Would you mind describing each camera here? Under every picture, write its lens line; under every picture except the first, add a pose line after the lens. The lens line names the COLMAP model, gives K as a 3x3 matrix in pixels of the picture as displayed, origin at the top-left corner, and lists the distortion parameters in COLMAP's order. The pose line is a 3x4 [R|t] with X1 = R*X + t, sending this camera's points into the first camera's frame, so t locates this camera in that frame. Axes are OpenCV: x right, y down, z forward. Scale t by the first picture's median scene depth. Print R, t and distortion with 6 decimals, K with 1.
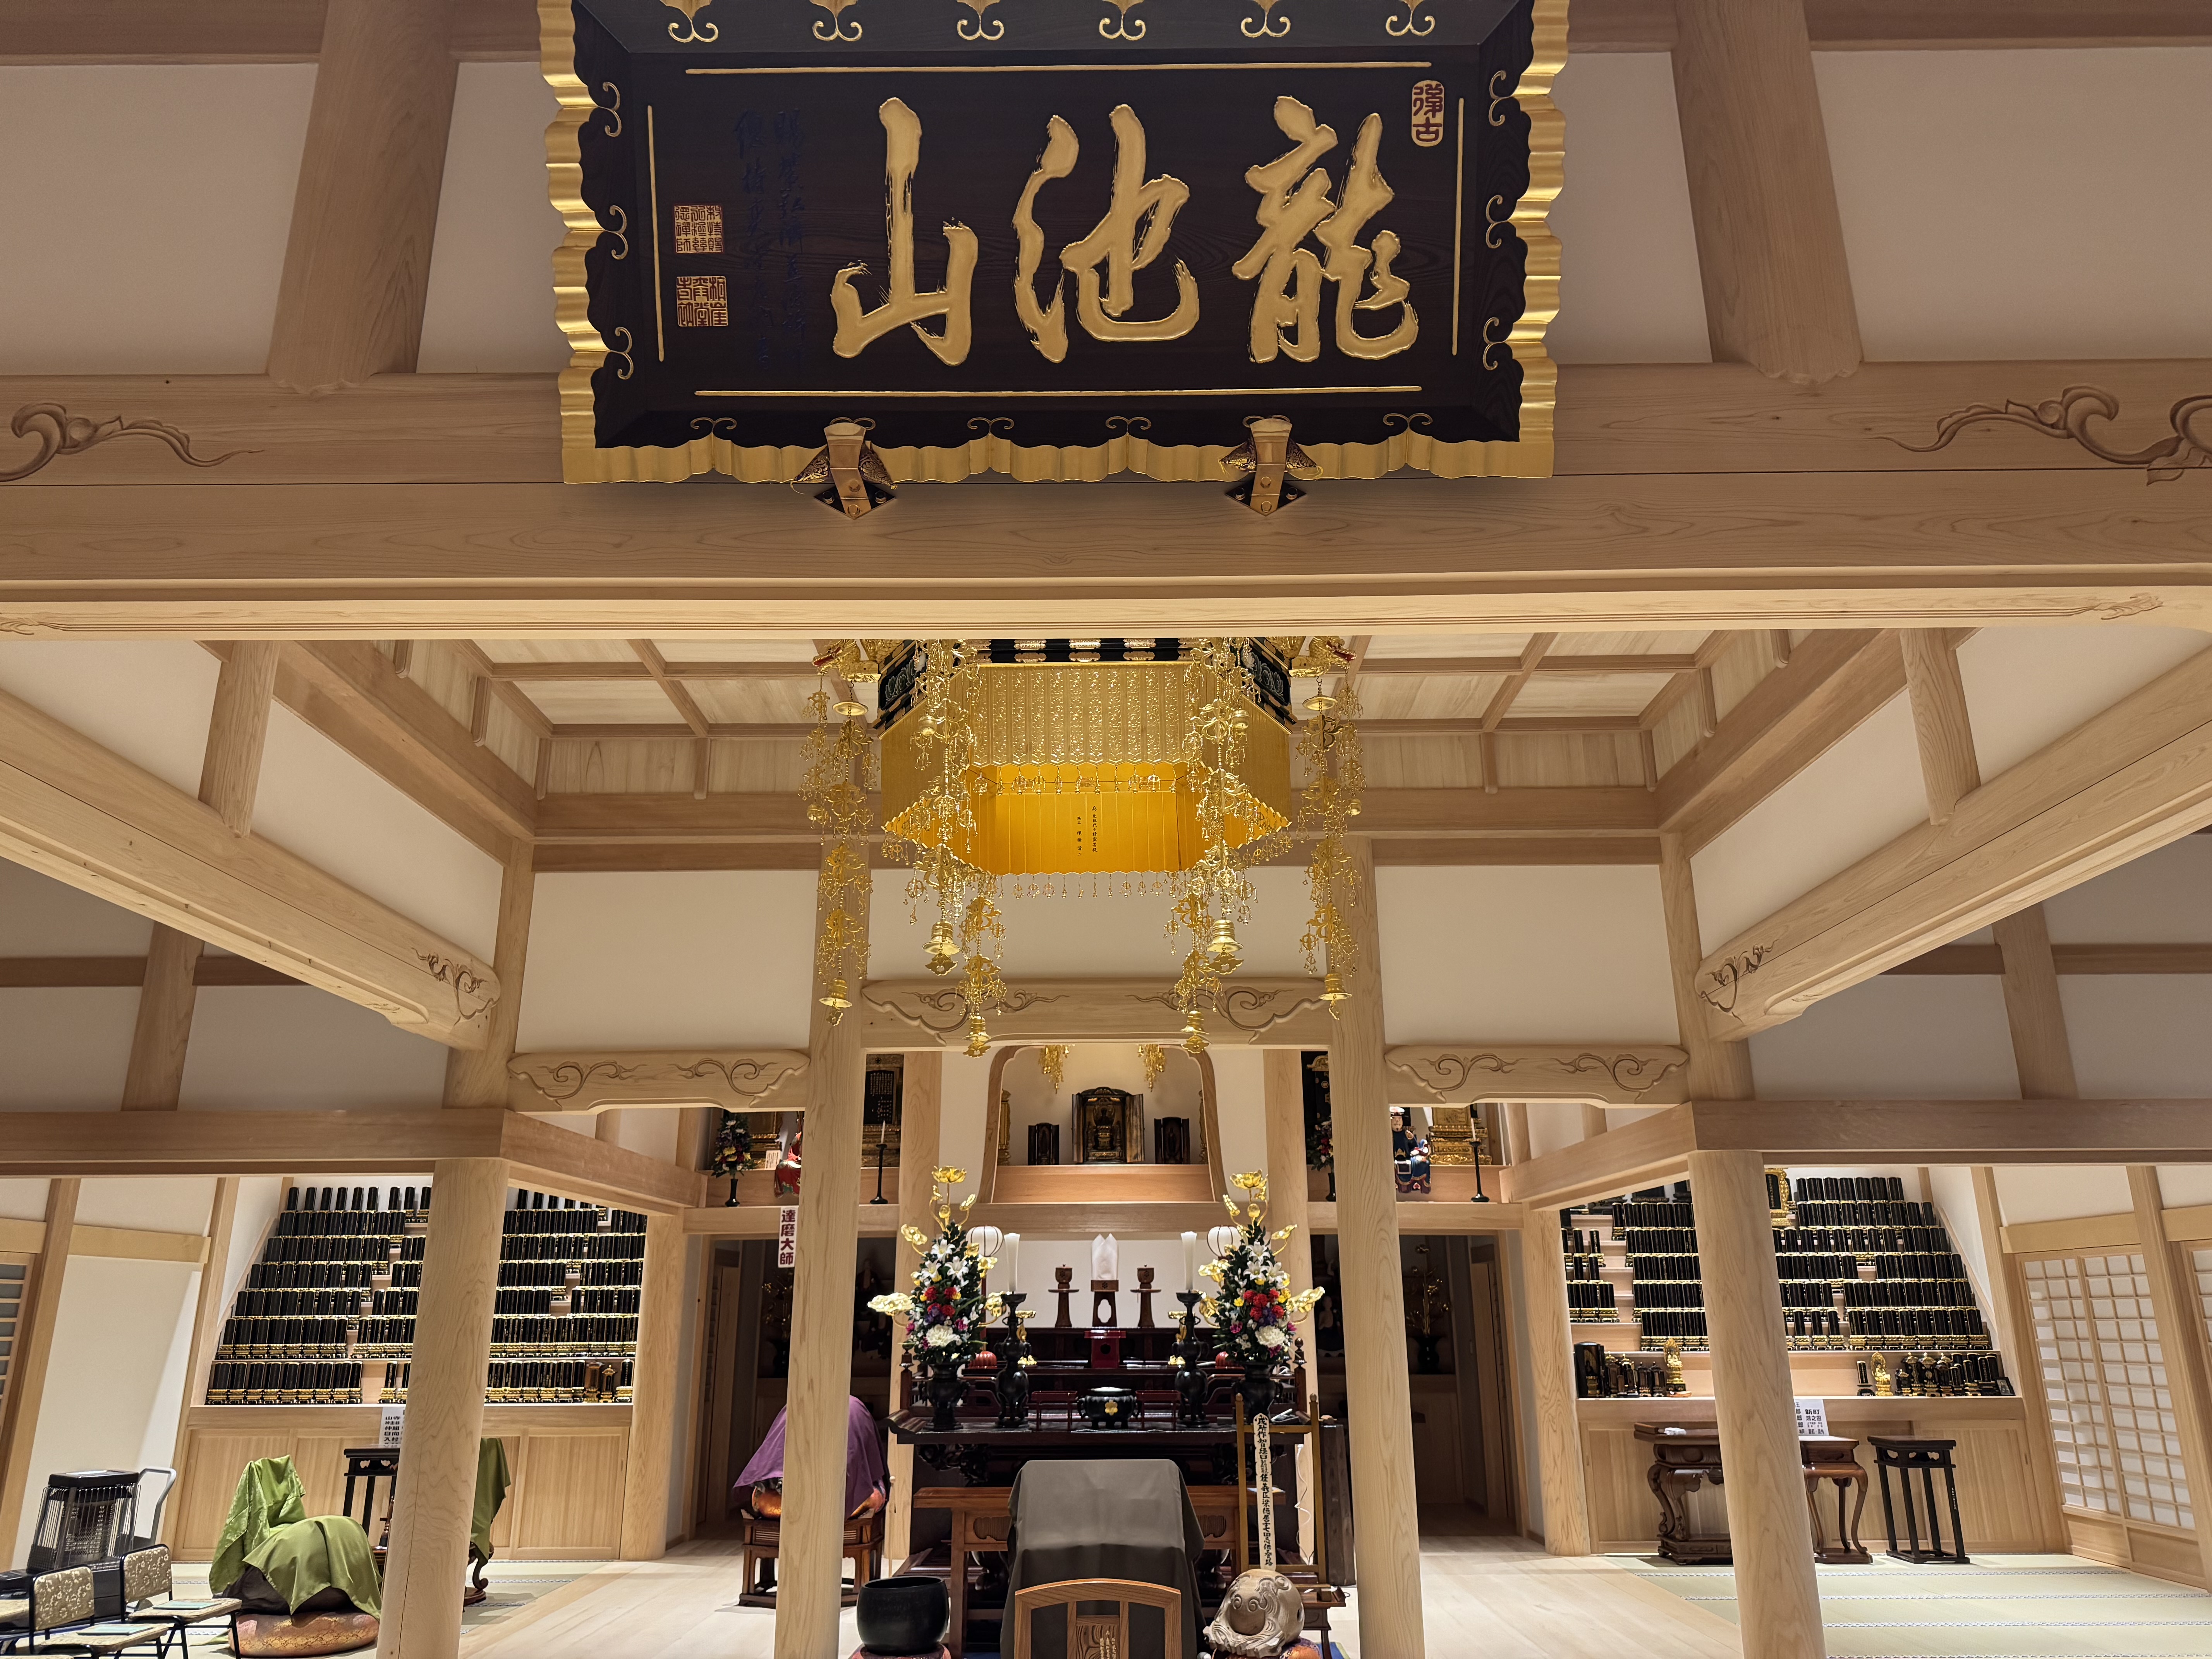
lens RADIAL K [[1552.6, 0, 1093.0], [0, 1552.6, 832.2], [0, 0, 1]] dist [0.060427, -0.070164]
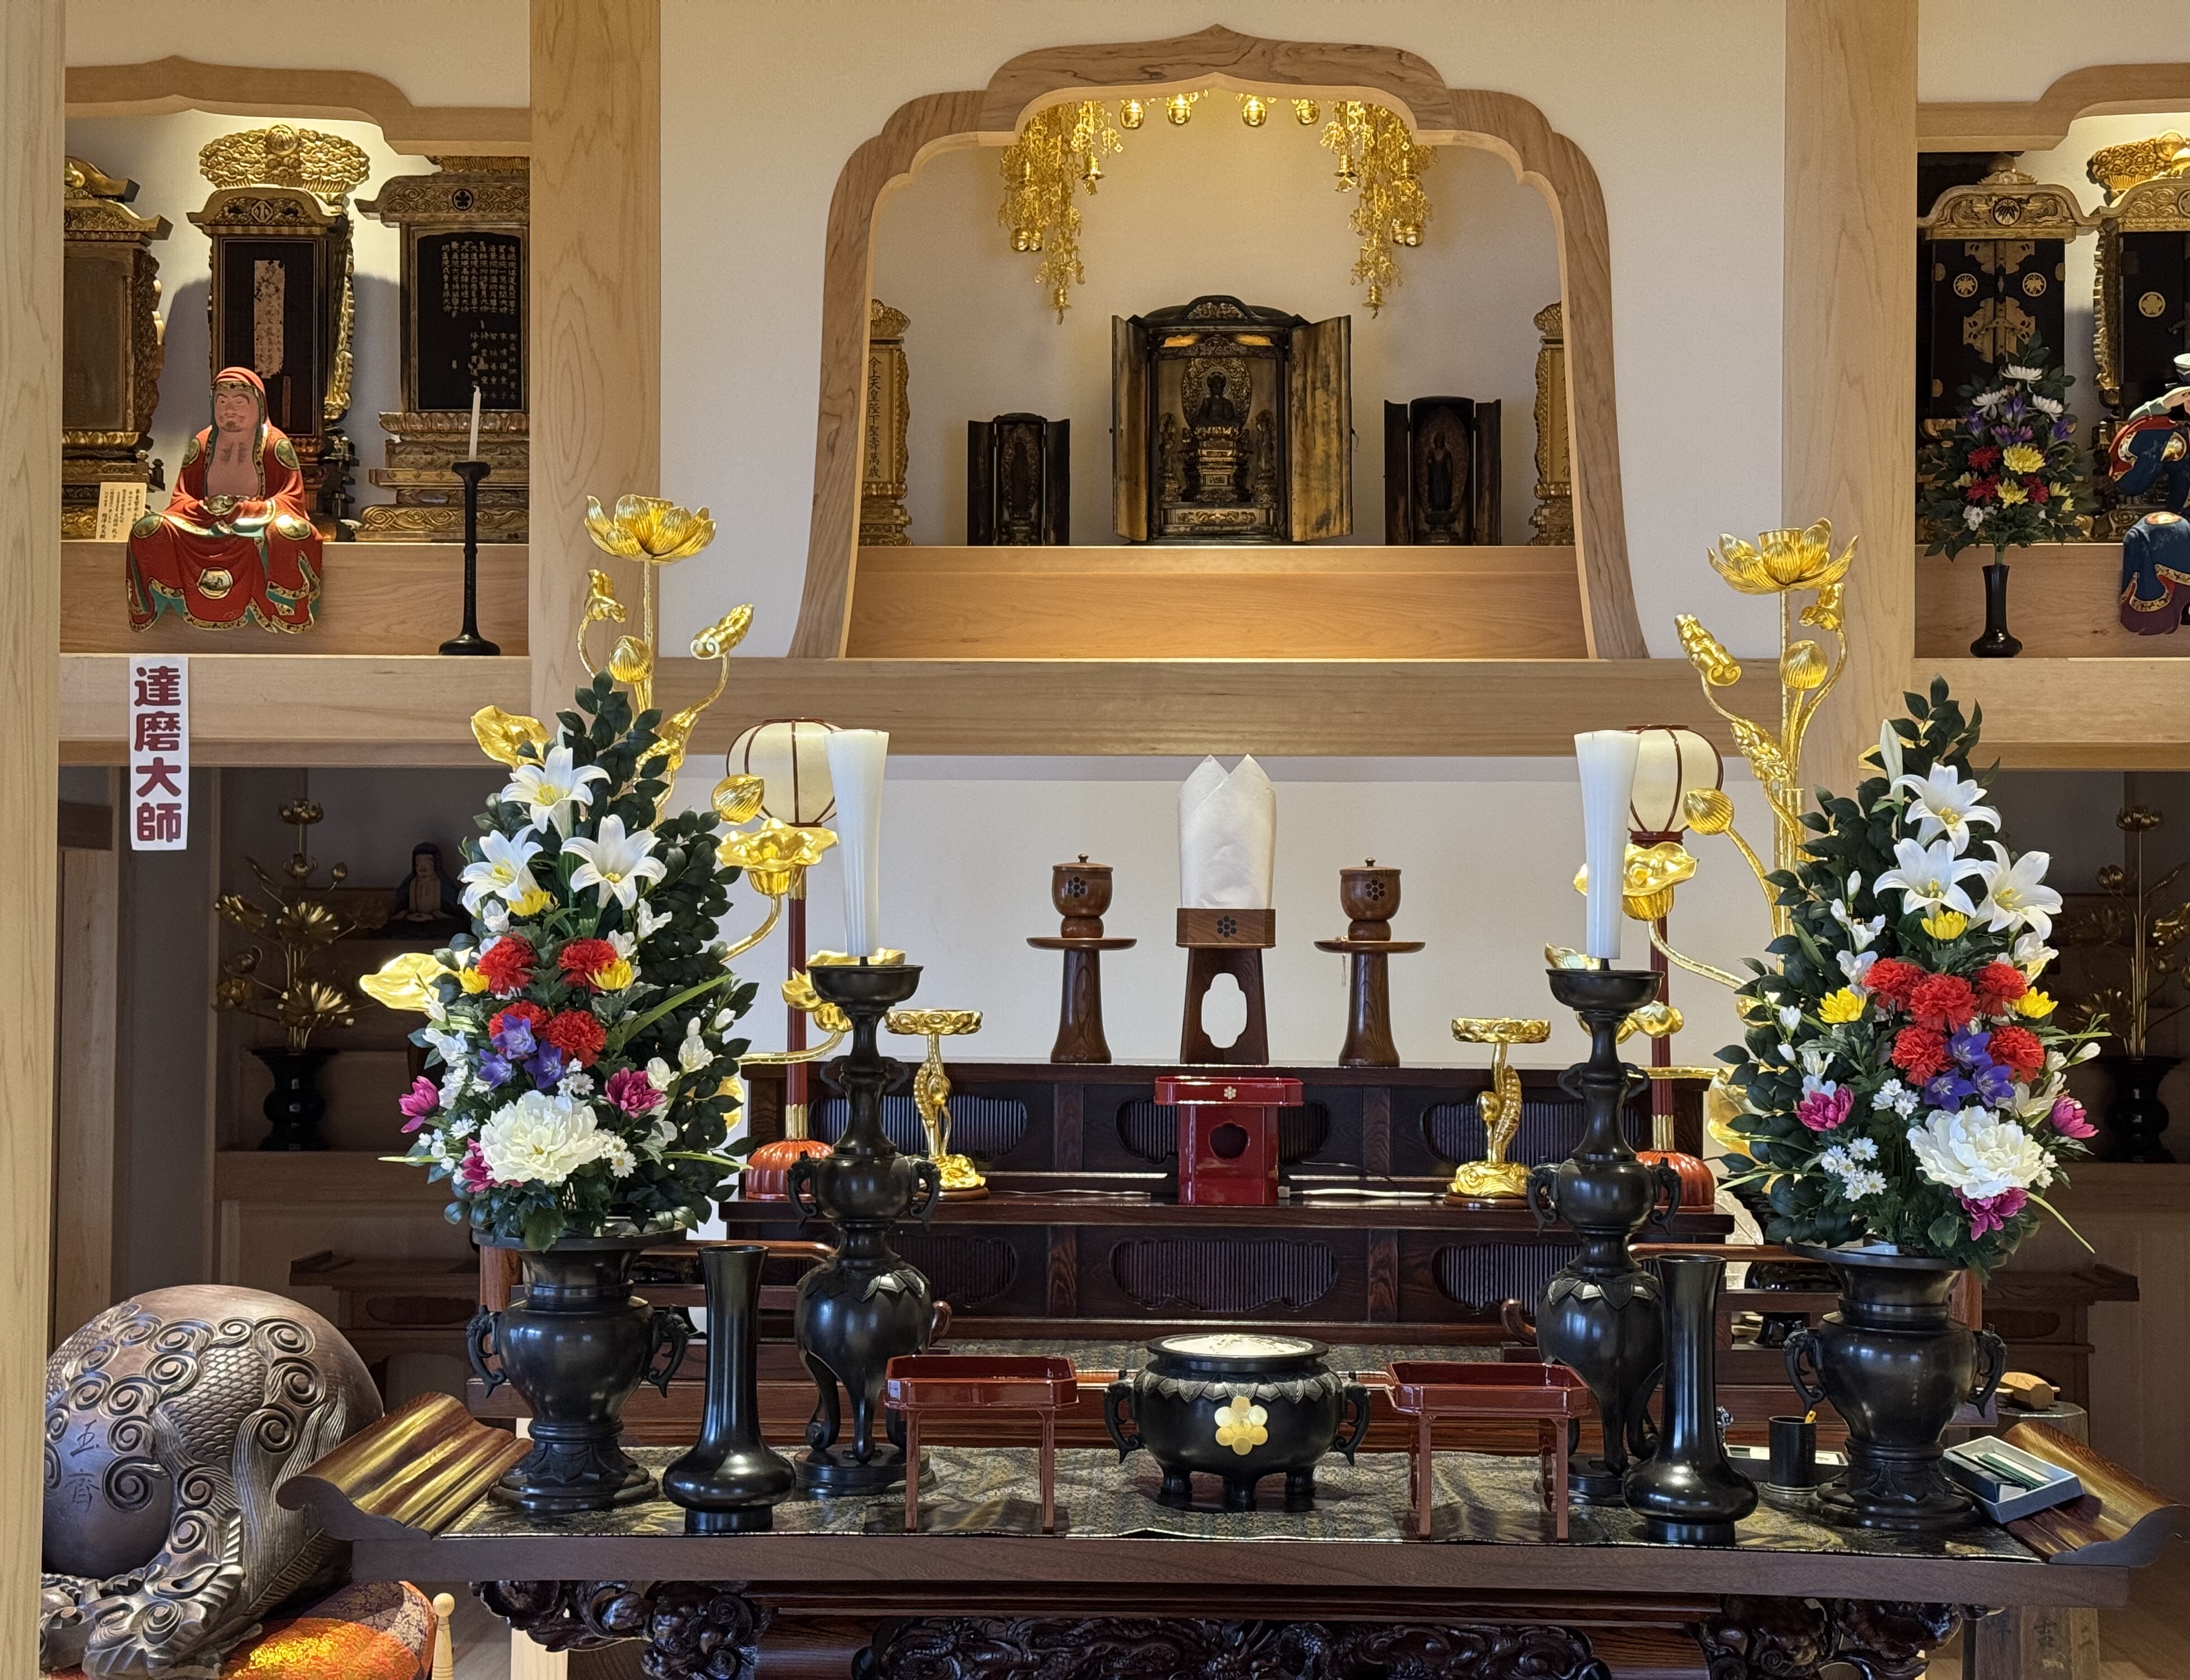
lens RADIAL K [[3123.0, 0, 1100.4], [0, 3123.0, 954.5], [0, 0, 1]] dist [0.075123, 0.000000]
pose [[0.999821, 0.006796, -0.017683, -0.008473], [-0.001287, 0.955646, 0.294517, 0.205936], [0.018900, -0.294441, 0.955483, 0.731048]]
